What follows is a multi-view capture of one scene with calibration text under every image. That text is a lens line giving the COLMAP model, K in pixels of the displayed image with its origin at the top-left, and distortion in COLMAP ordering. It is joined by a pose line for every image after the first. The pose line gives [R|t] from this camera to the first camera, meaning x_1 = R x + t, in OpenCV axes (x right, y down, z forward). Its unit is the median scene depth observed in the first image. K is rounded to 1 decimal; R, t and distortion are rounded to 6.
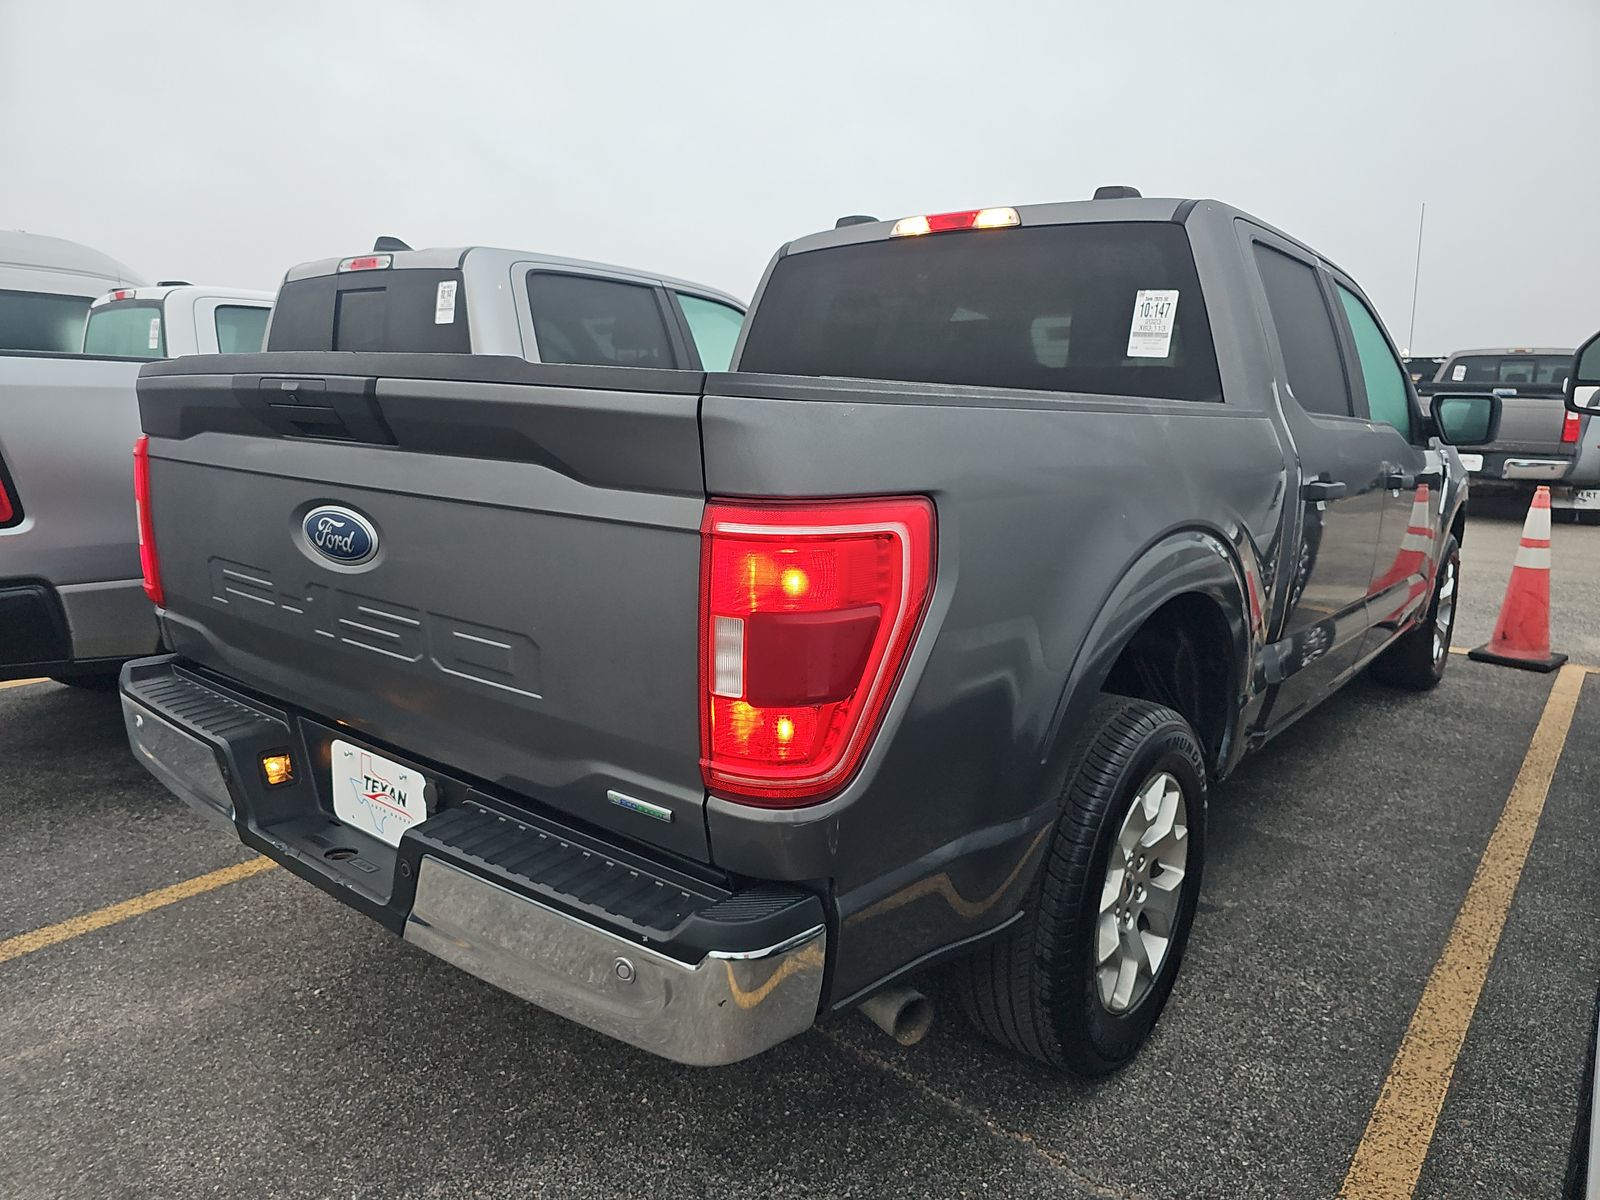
lens RADIAL K [[1052.8, 0, 792.7], [0, 1052.8, 601.5], [0, 0, 1]] dist [0.050199, -0.037037]
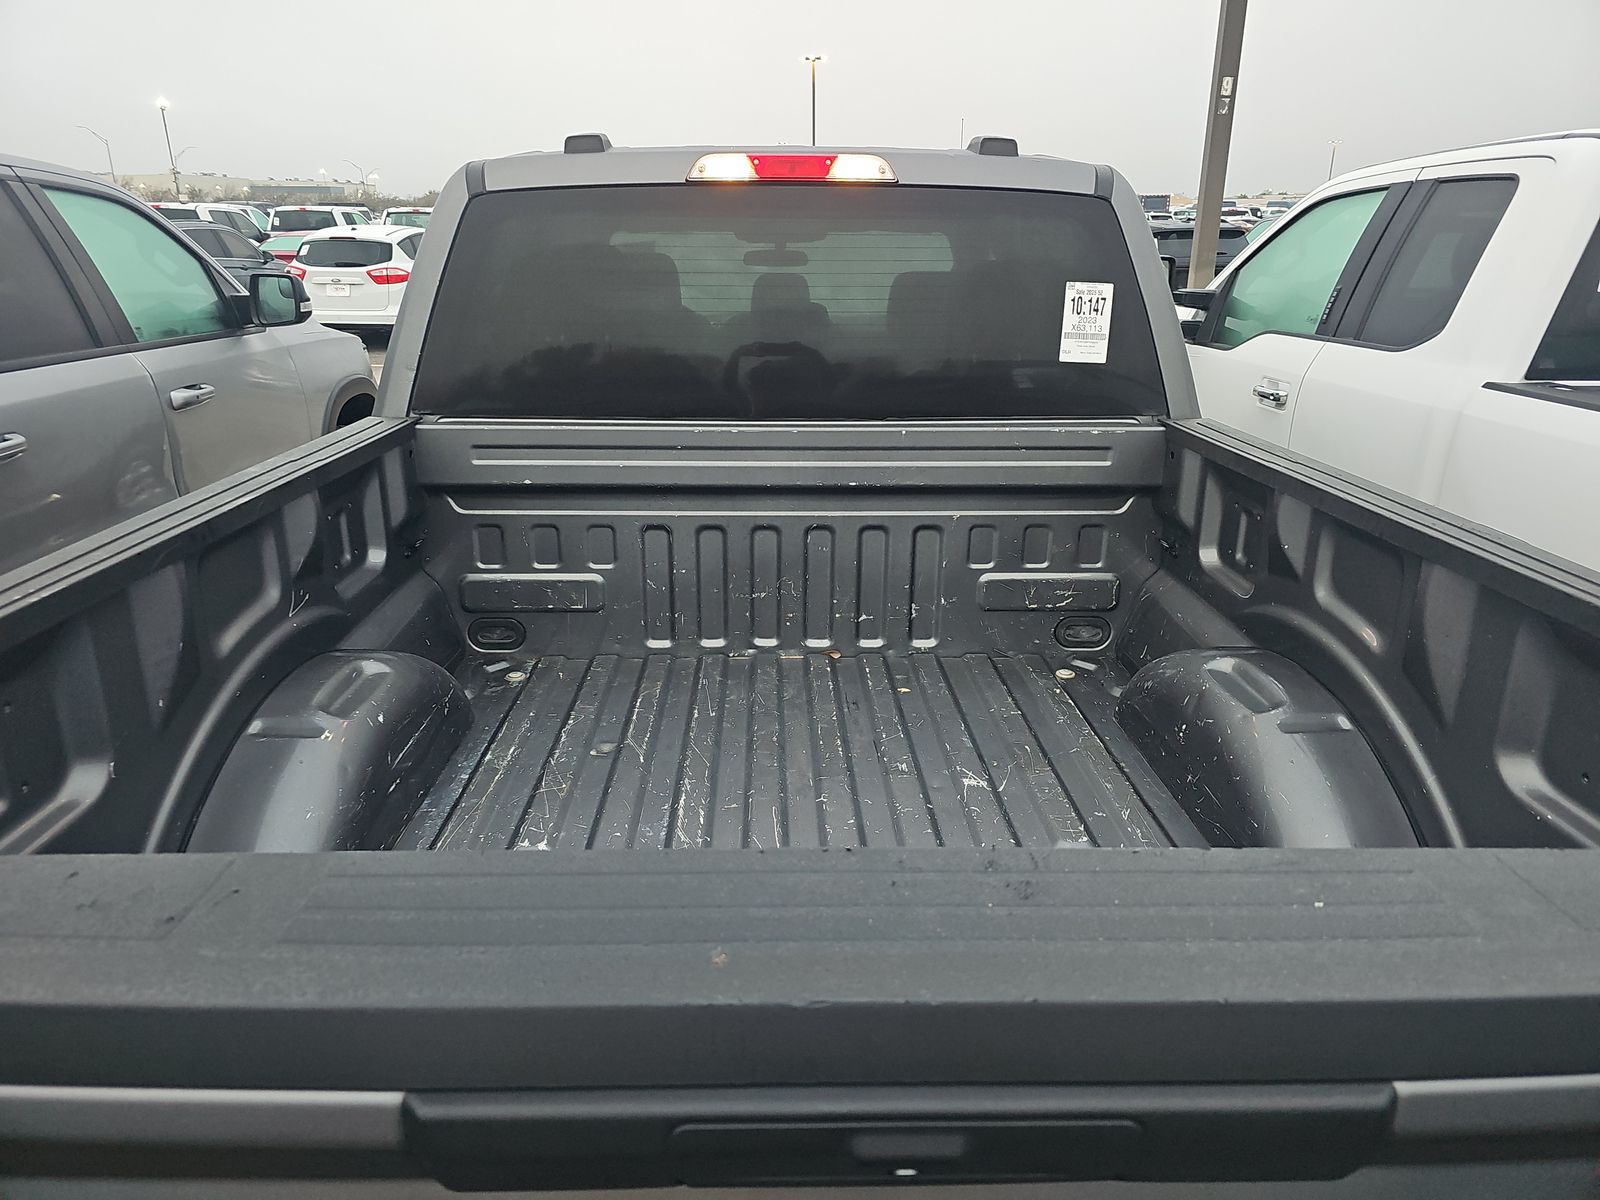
lens RADIAL K [[1052.8, 0, 788.7], [0, 1052.8, 591.3], [0, 0, 1]] dist [0.050199, -0.037037]
pose [[0.762085, -0.221947, 0.608248, -0.390155], [0.133251, 0.973066, 0.188115, -0.243954], [-0.633617, -0.062310, 0.771133, 0.493478]]
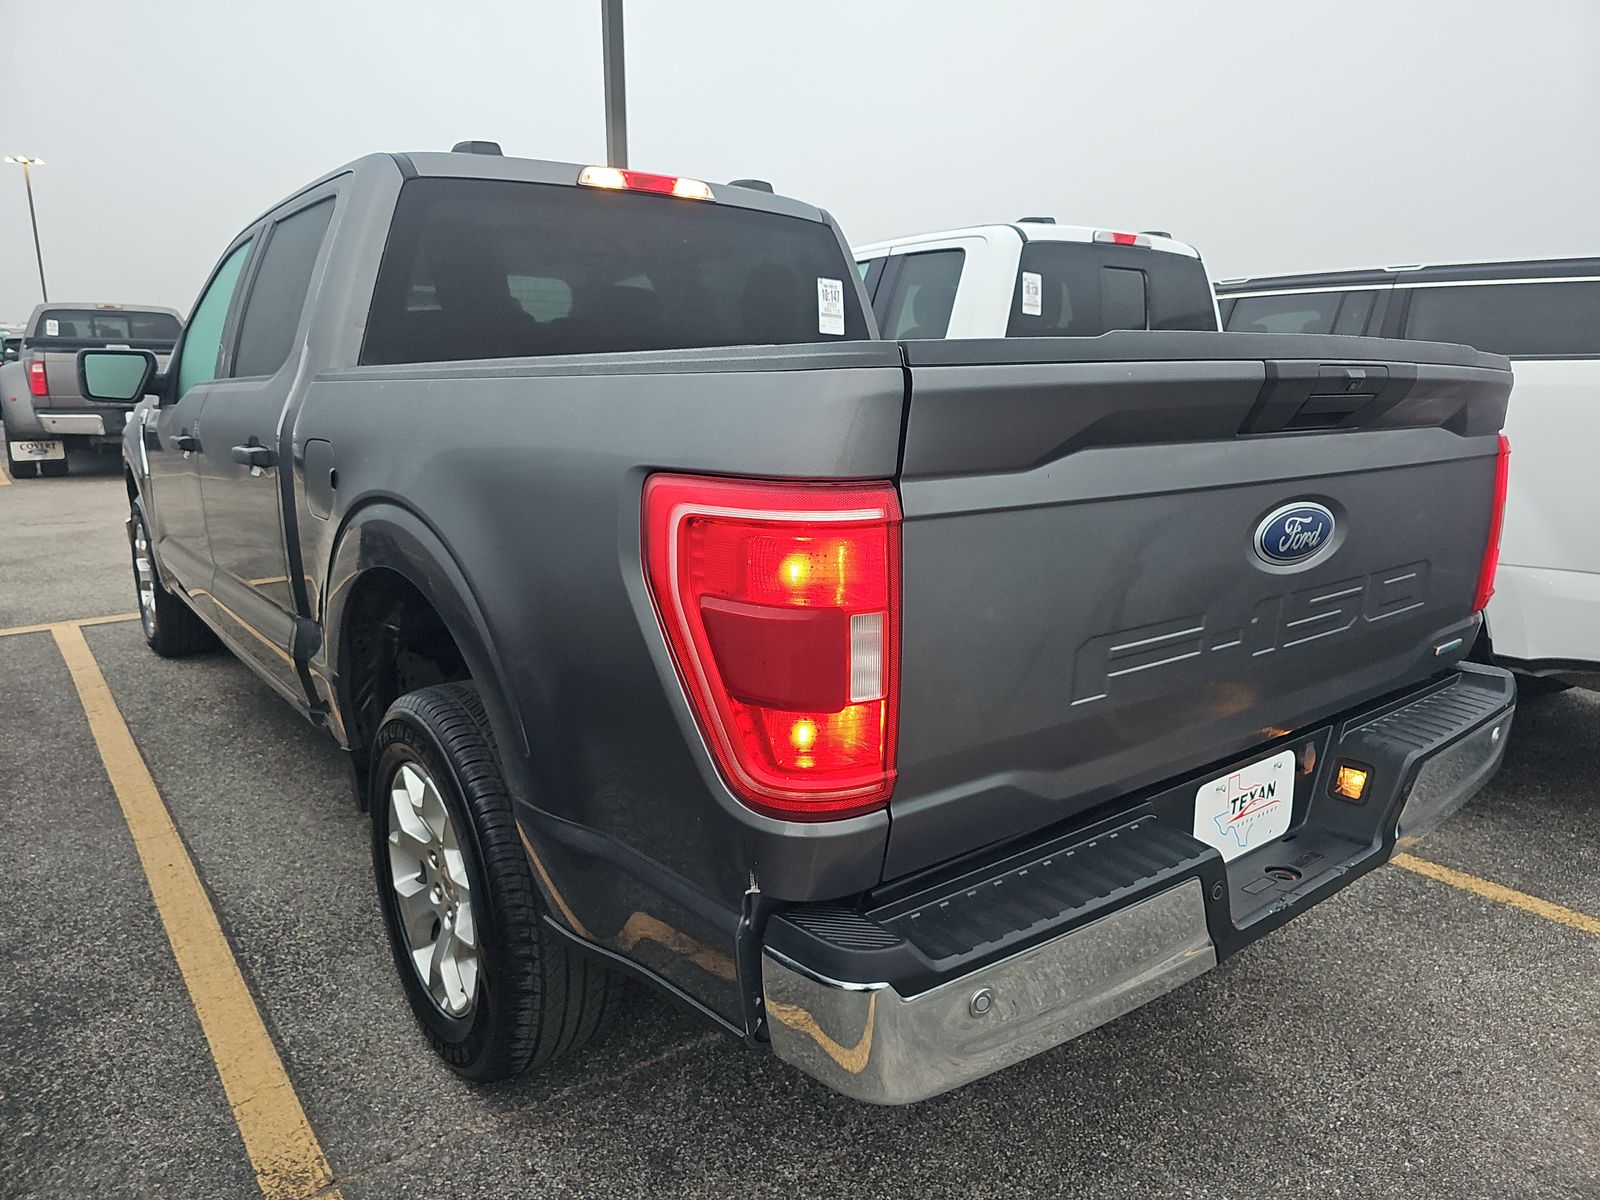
lens RADIAL K [[1052.8, 0, 799.5], [0, 1052.8, 591.7], [0, 0, 1]] dist [0.050199, -0.037037]
pose [[0.224446, -0.218499, 0.949675, -0.912009], [0.185909, 0.966241, 0.178373, -0.166850], [-0.956589, 0.136518, 0.257489, 0.762019]]
